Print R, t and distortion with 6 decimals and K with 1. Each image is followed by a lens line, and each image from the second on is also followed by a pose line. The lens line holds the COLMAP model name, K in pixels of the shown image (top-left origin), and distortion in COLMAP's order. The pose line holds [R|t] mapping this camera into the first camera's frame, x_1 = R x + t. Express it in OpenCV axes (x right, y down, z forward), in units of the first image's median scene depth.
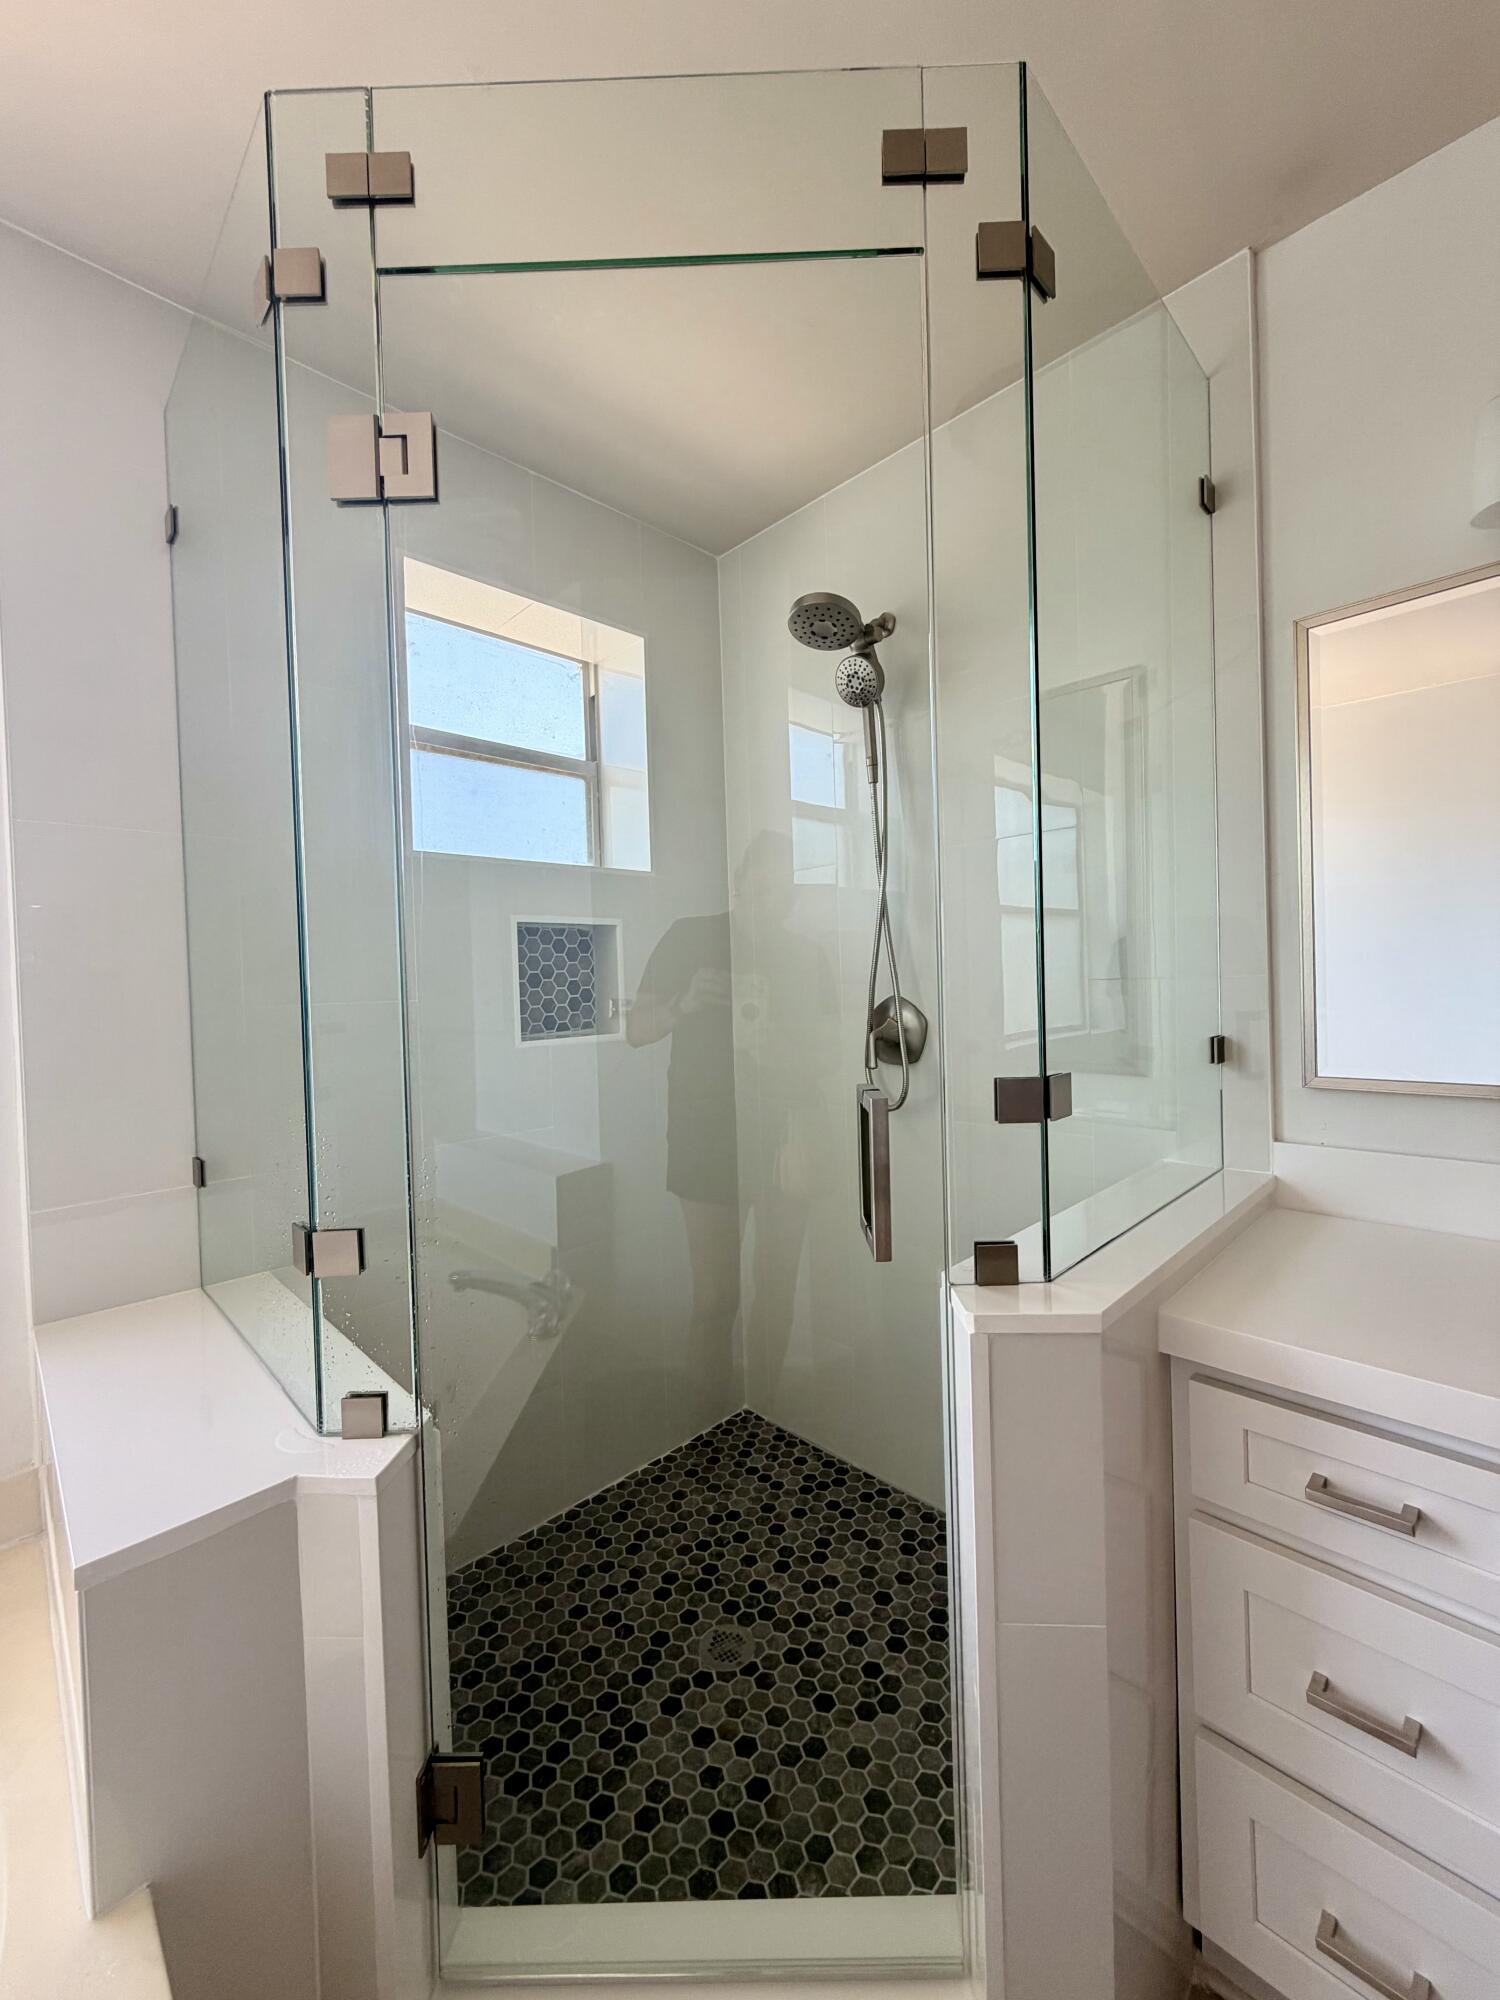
lens RADIAL K [[793.8, 0, 751.1], [0, 793.8, 992.3], [0, 0, 1]] dist [0.000219, 0.000052]
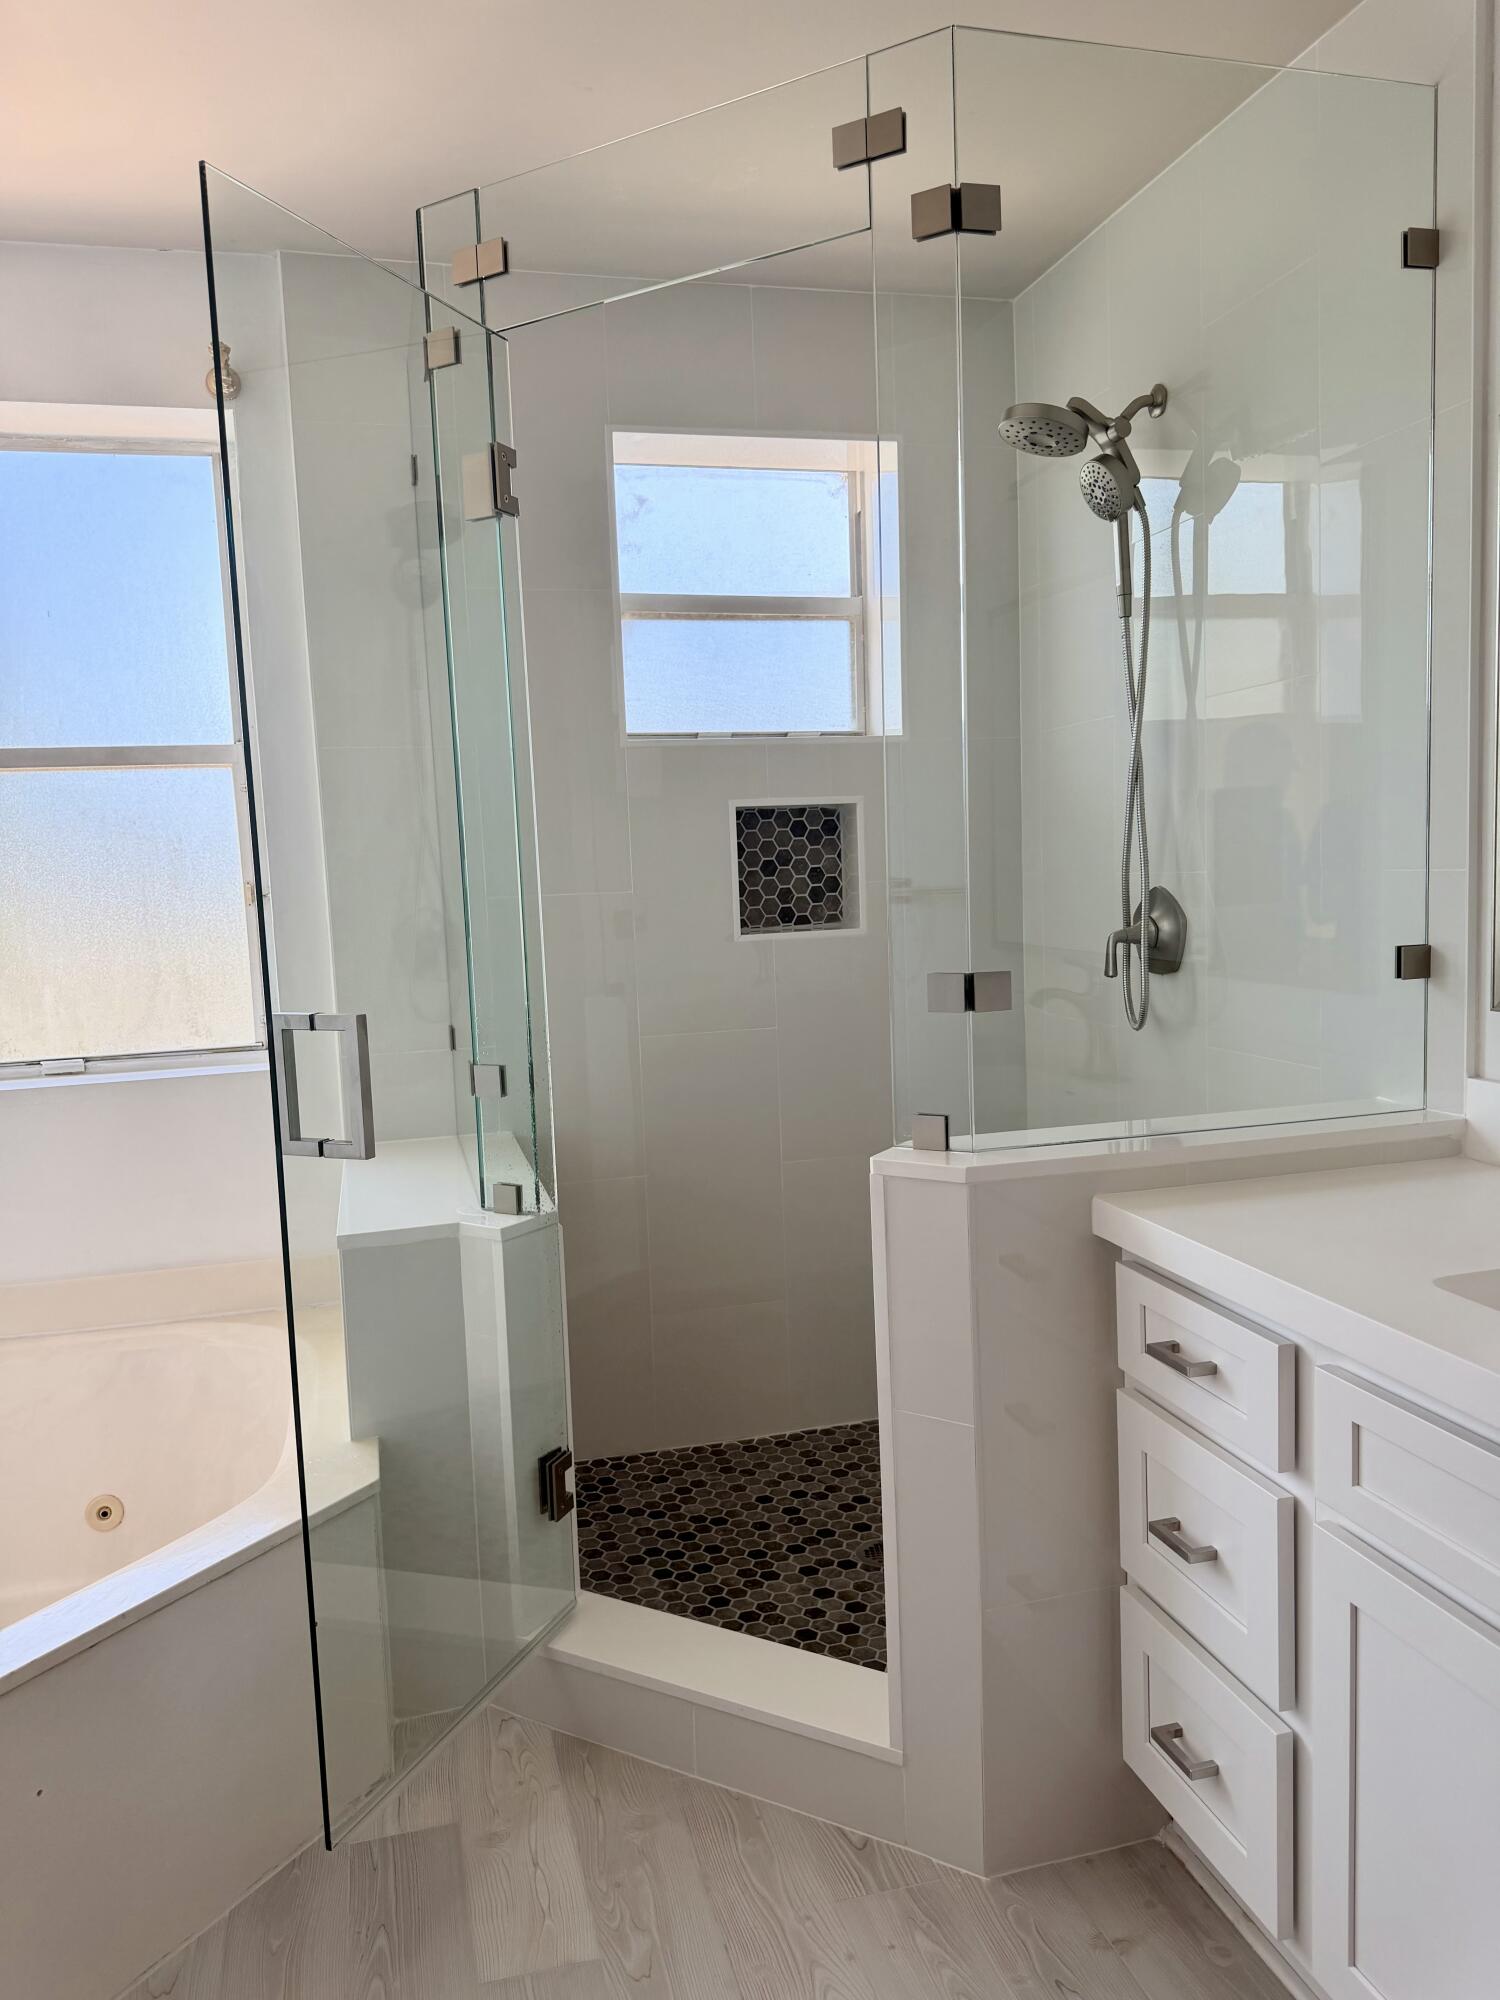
lens RADIAL K [[1412.2, 0, 740.7], [0, 1412.2, 999.1], [0, 0, 1]] dist [0.128797, -0.164660]
pose [[0.868910, 0.044813, -0.492938, 0.571422], [0.006173, 0.994834, 0.101323, -0.033951], [0.494932, -0.091083, 0.864145, -0.484650]]
